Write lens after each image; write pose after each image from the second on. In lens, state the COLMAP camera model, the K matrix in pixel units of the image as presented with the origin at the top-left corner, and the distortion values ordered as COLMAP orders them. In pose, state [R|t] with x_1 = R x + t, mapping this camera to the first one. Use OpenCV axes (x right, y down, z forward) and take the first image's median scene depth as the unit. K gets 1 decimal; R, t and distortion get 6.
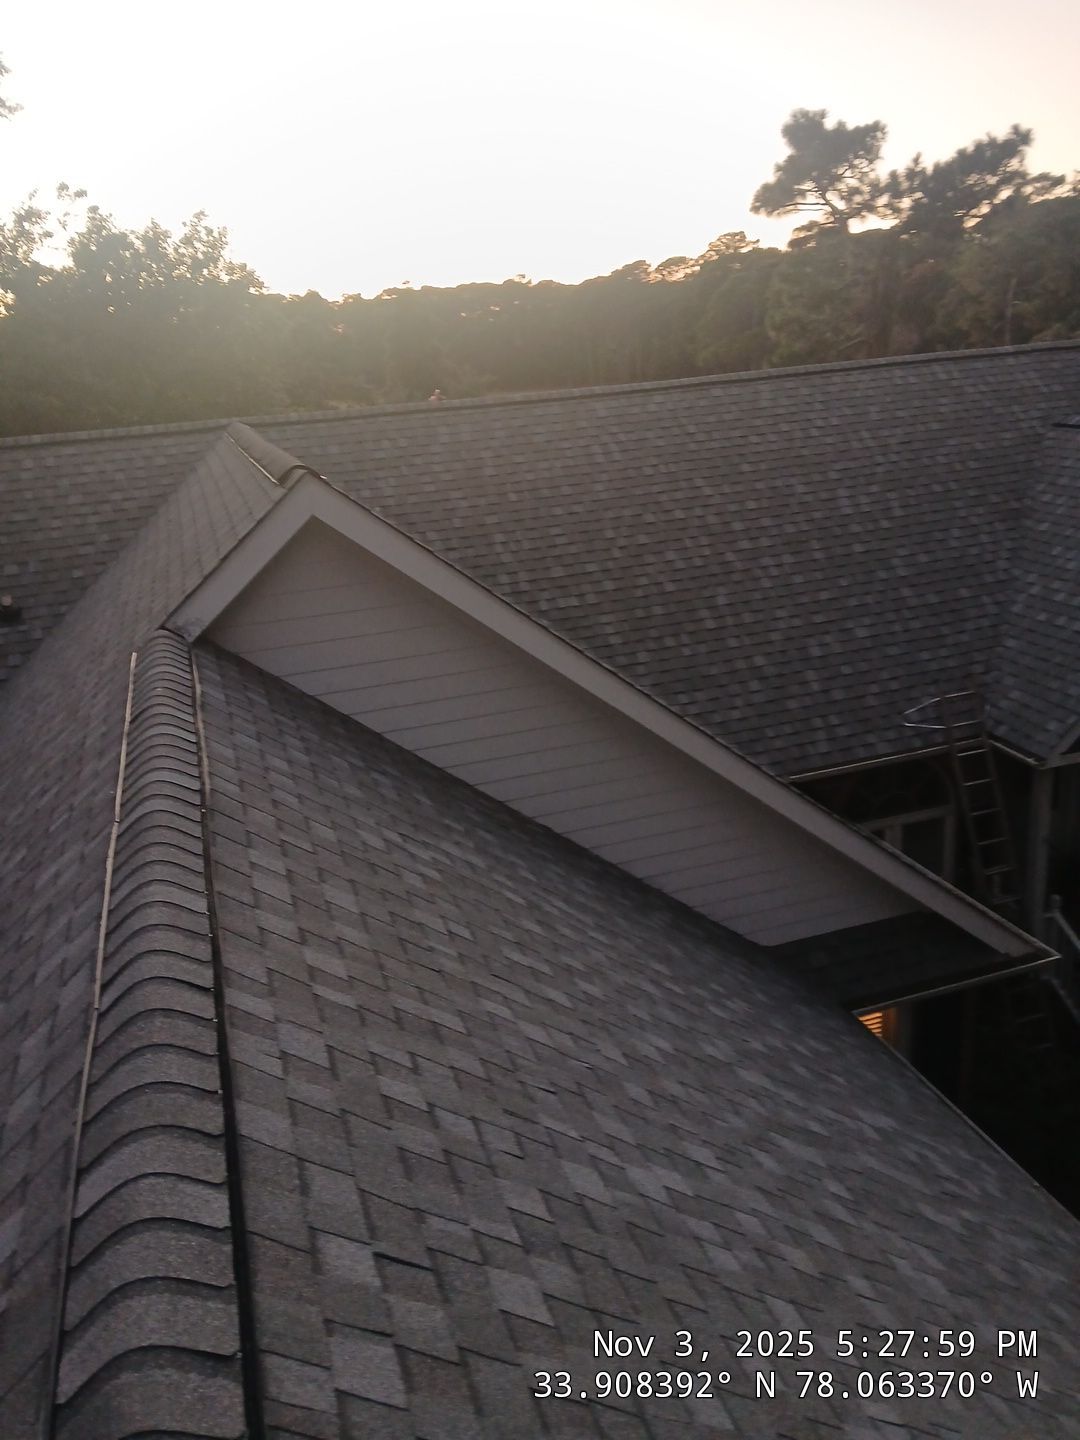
lens RADIAL K [[1118.4, 0, 538.5], [0, 1118.4, 672.5], [0, 0, 1]] dist [0.084359, -0.145639]
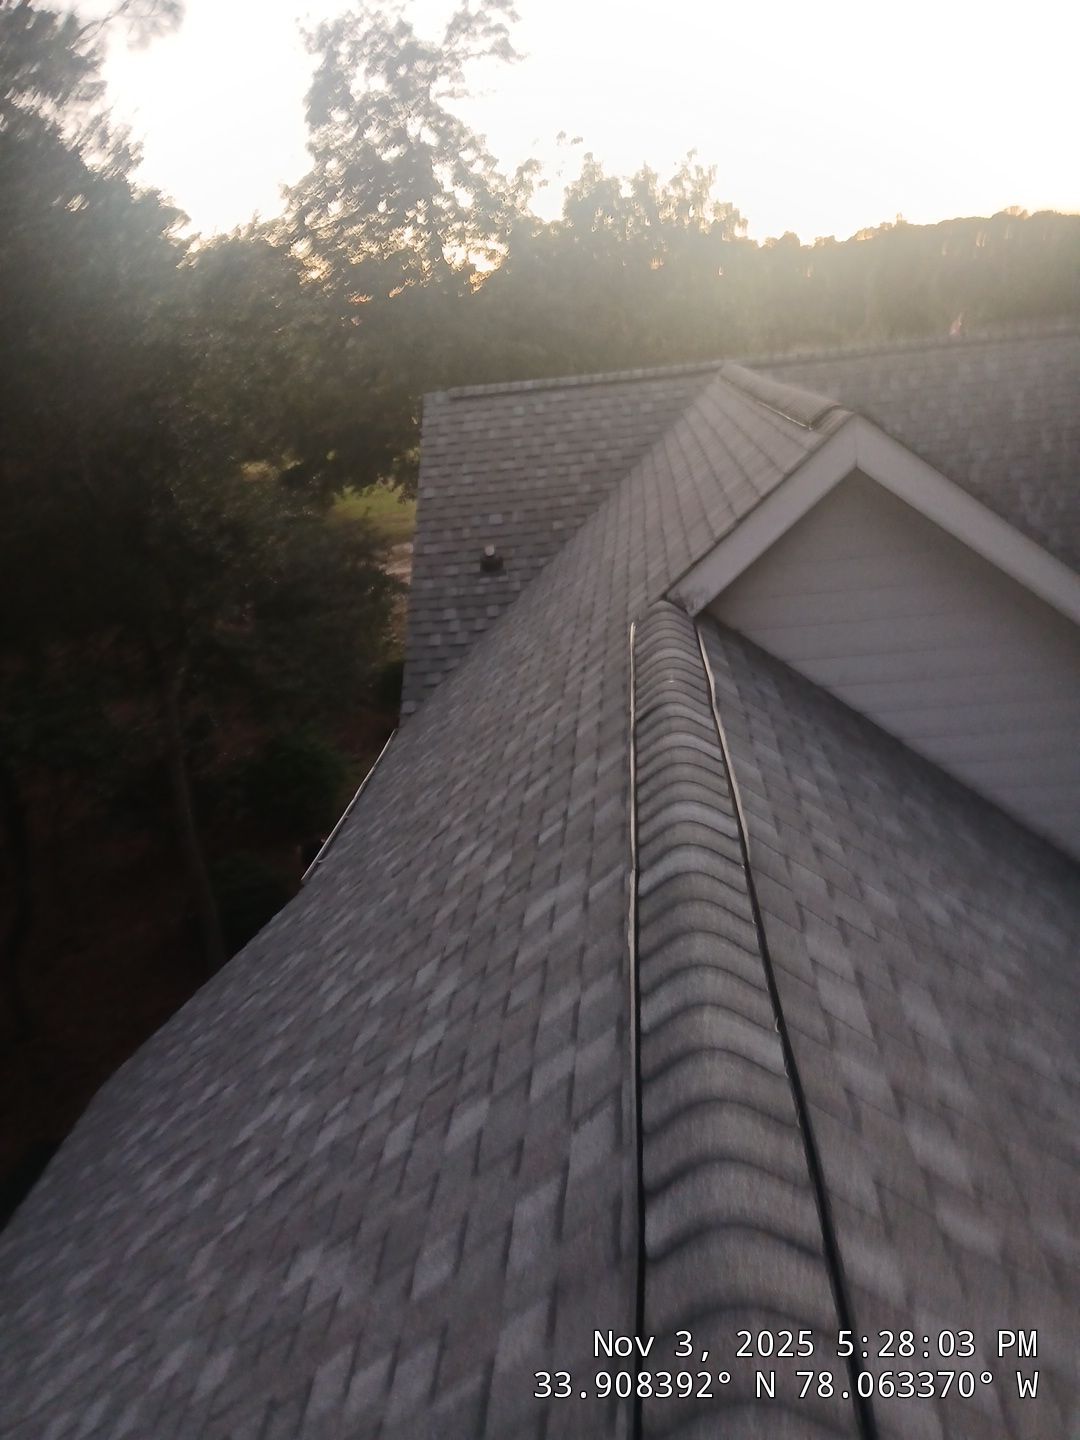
lens RADIAL K [[1118.4, 0, 538.5], [0, 1118.4, 672.5], [0, 0, 1]] dist [0.084359, -0.145639]
pose [[0.926128, 0.087078, -0.367022, -0.061707], [-0.072261, 0.995926, 0.053949, -0.012862], [0.370224, -0.023442, 0.928647, 0.103055]]
